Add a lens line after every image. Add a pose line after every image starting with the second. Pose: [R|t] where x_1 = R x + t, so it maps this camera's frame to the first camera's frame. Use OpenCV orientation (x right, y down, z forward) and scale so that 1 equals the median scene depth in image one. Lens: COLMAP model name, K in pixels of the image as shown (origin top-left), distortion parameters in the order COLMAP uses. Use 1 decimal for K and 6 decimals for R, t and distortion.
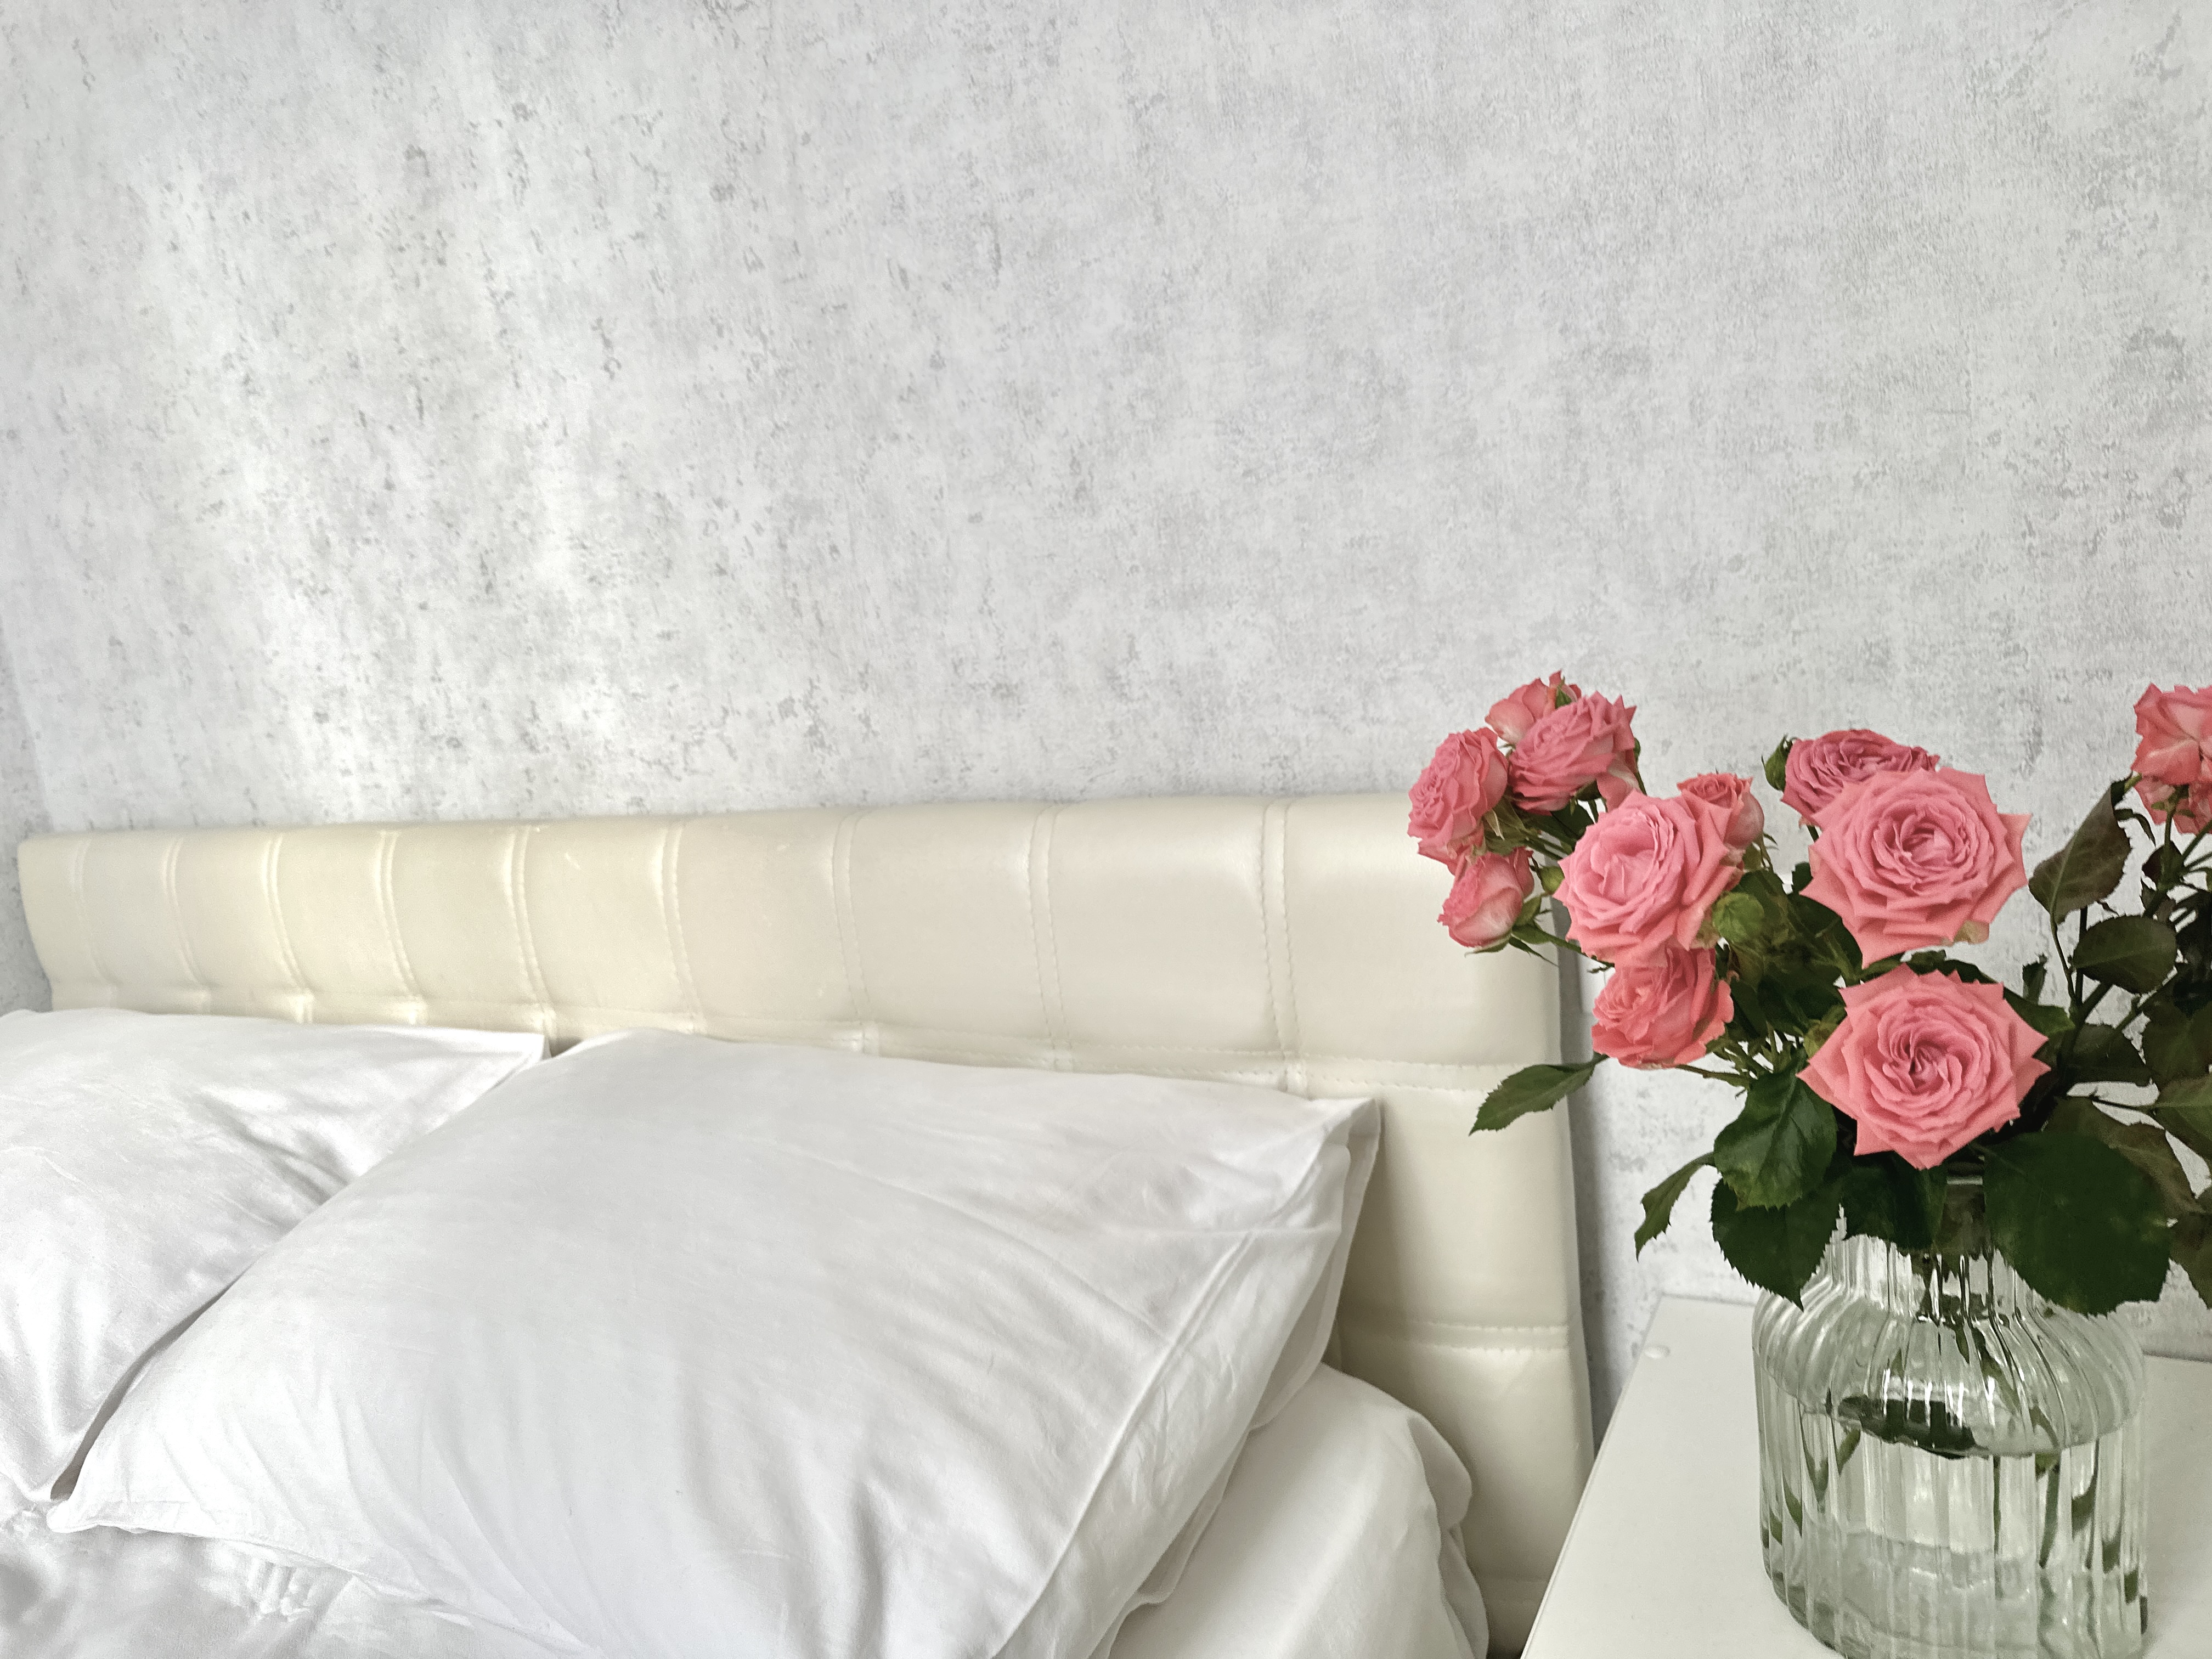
lens RADIAL K [[1580.1, 0, 1104.3], [0, 1580.1, 834.6], [0, 0, 1]] dist [0.011295, -0.023358]
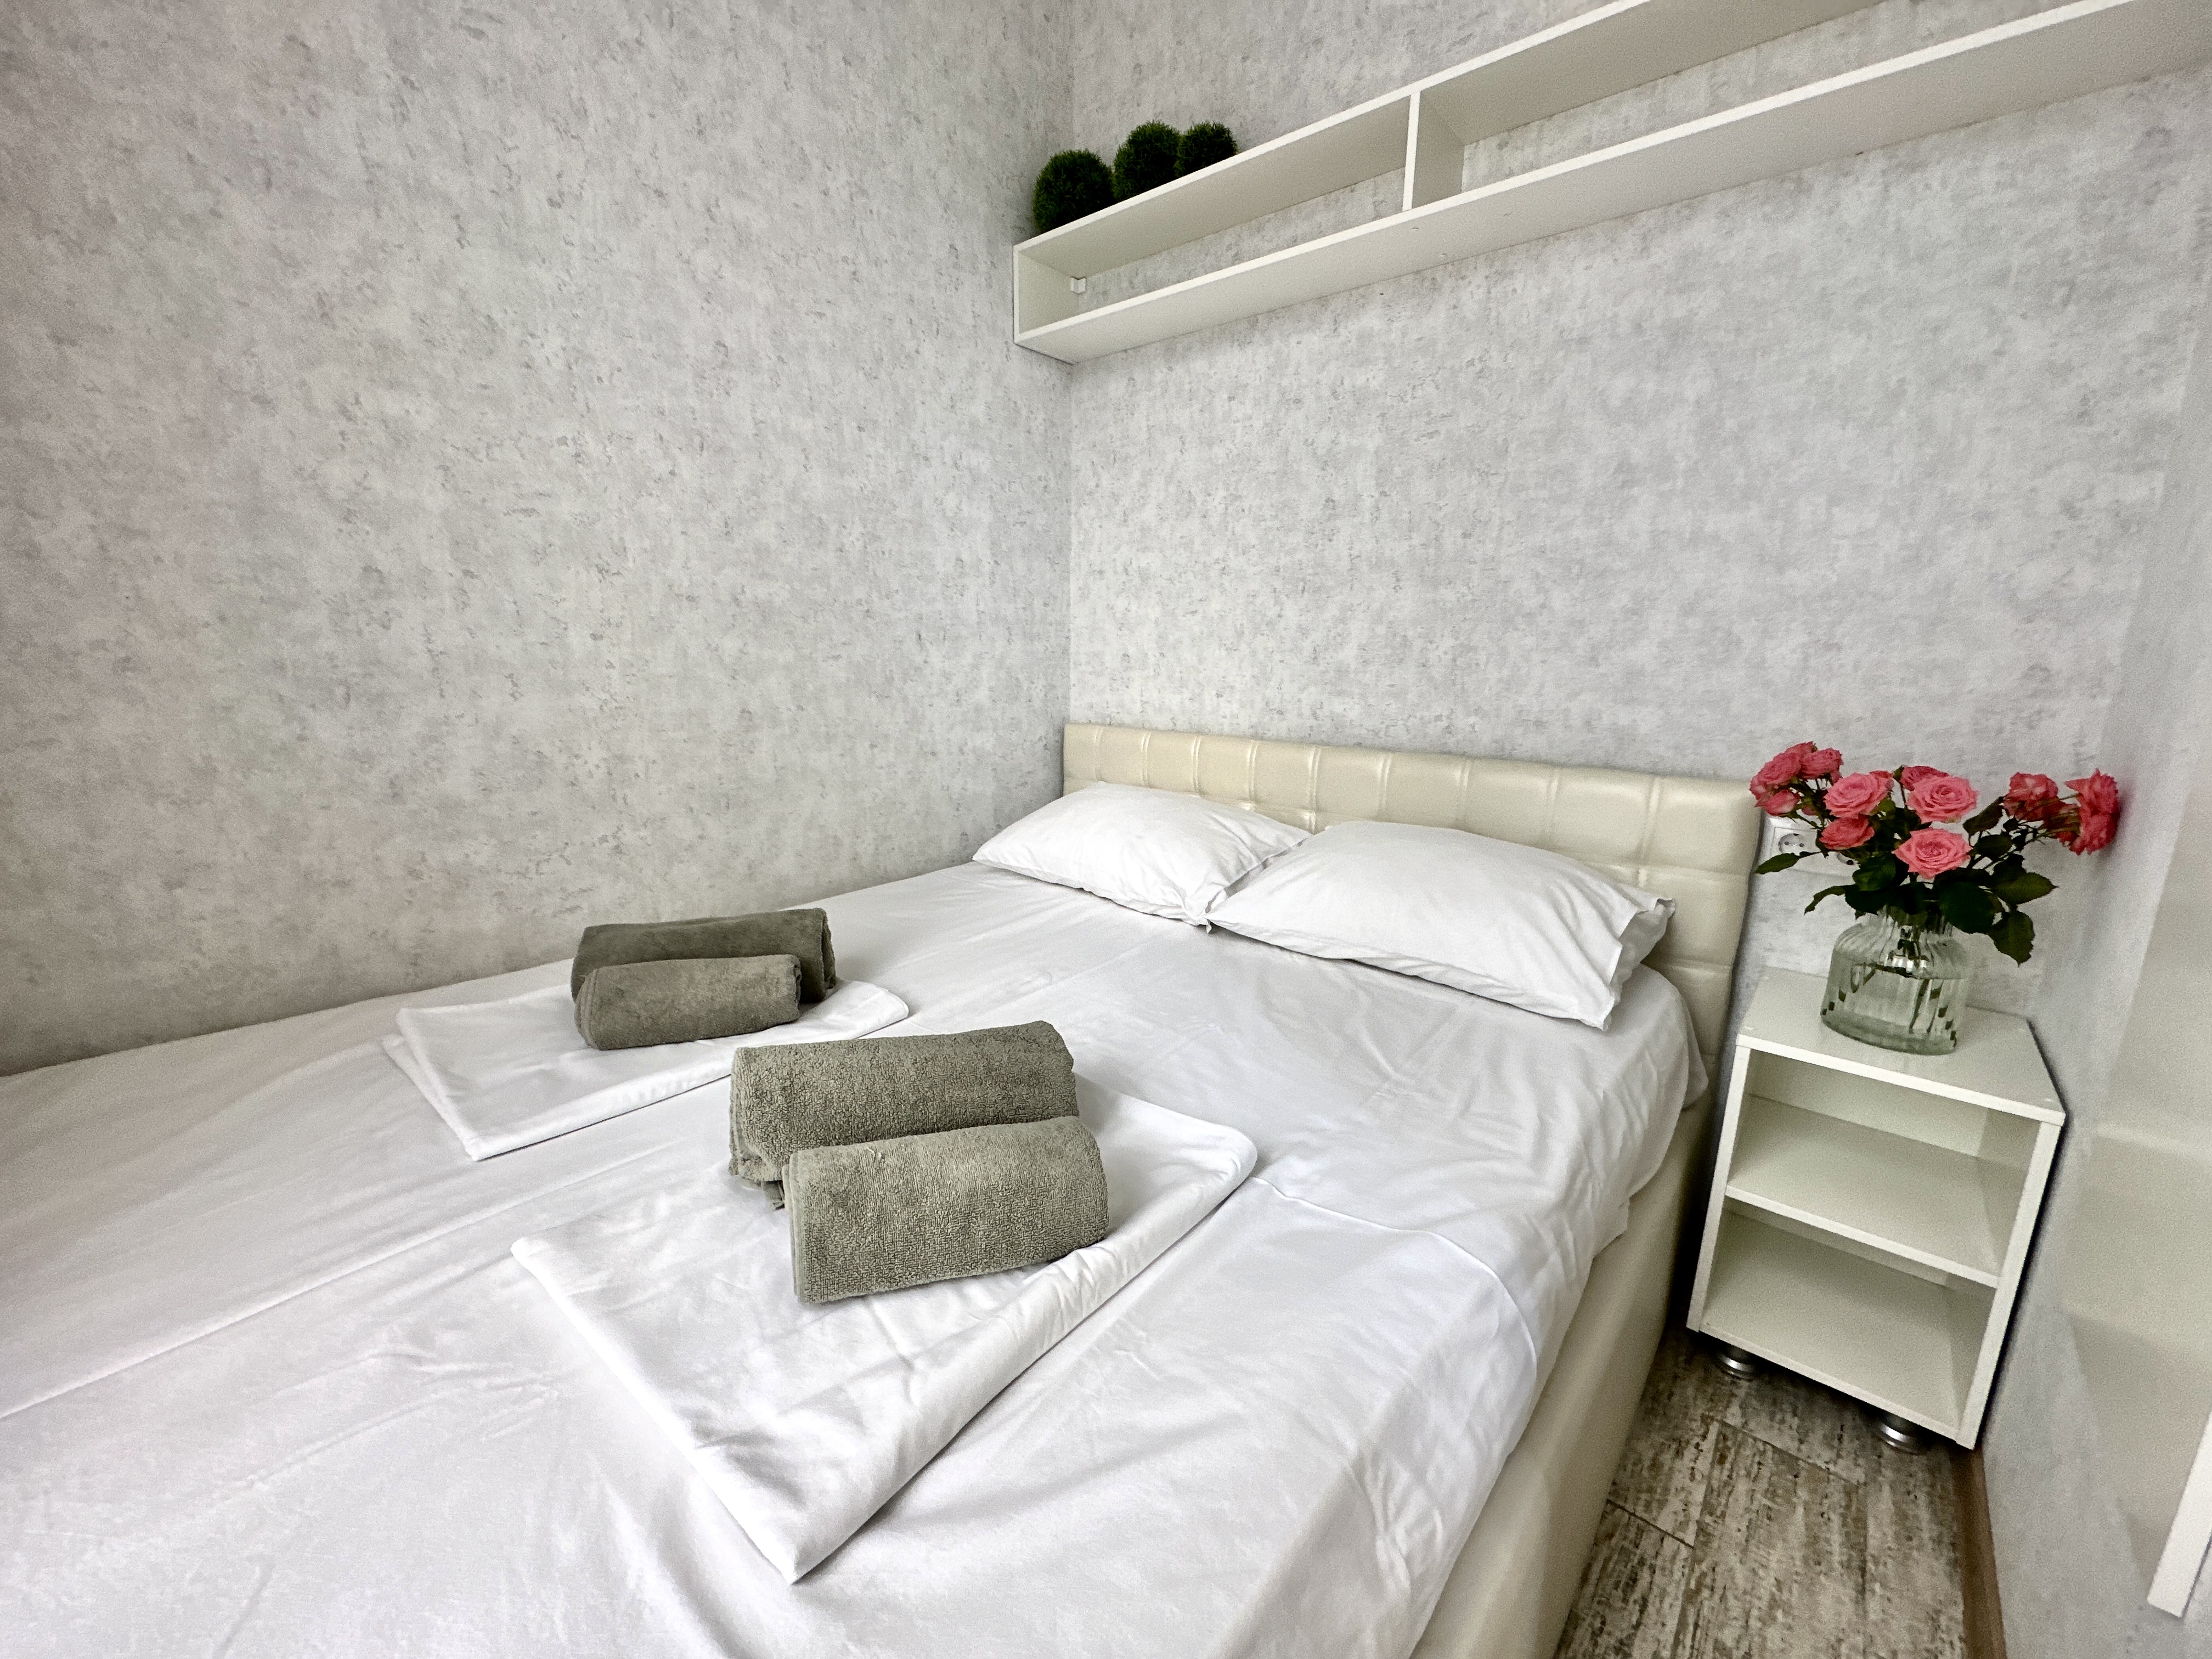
lens RADIAL K [[873.0, 0, 1114.1], [0, 873.0, 833.1], [0, 0, 1]] dist [-0.002204, 0.000474]
pose [[0.967591, 0.181036, -0.176053, -0.561870], [-0.175991, 0.983408, 0.043991, 0.191378], [0.181096, -0.011581, 0.983397, -0.777476]]
